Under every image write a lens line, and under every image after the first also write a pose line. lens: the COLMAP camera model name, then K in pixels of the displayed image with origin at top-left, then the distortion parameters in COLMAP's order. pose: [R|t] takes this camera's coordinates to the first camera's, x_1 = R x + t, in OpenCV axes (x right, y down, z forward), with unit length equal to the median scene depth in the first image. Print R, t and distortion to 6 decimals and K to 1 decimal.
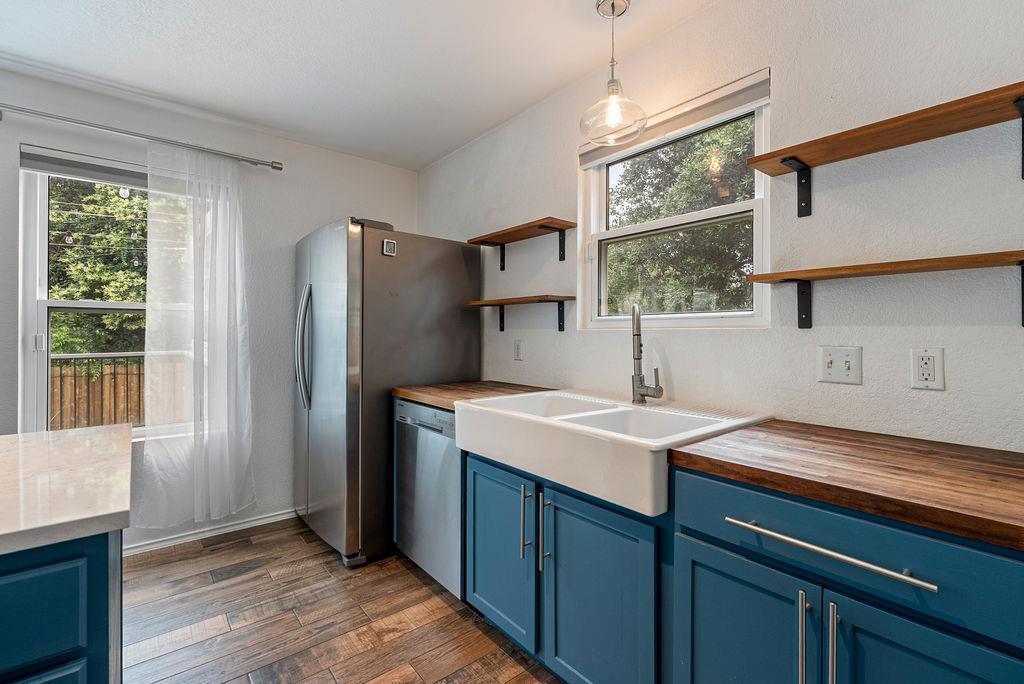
lens RADIAL K [[462.6, 0, 512.7], [0, 462.6, 333.8], [0, 0, 1]] dist [-0.000634, -0.000265]
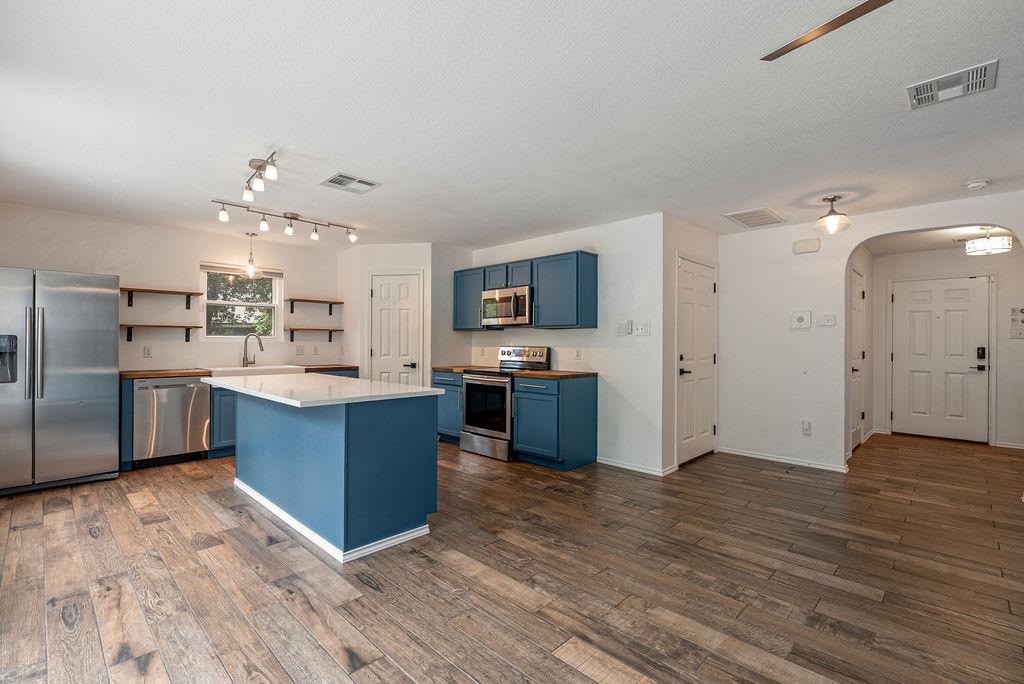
lens RADIAL K [[462.6, 0, 510.1], [0, 462.6, 342.1], [0, 0, 1]] dist [-0.000634, -0.000265]
pose [[-0.114105, 0.004689, 0.993458, -2.311224], [-0.006131, 0.999966, -0.005424, -0.001738], [-0.993450, -0.006709, -0.114072, -0.272491]]
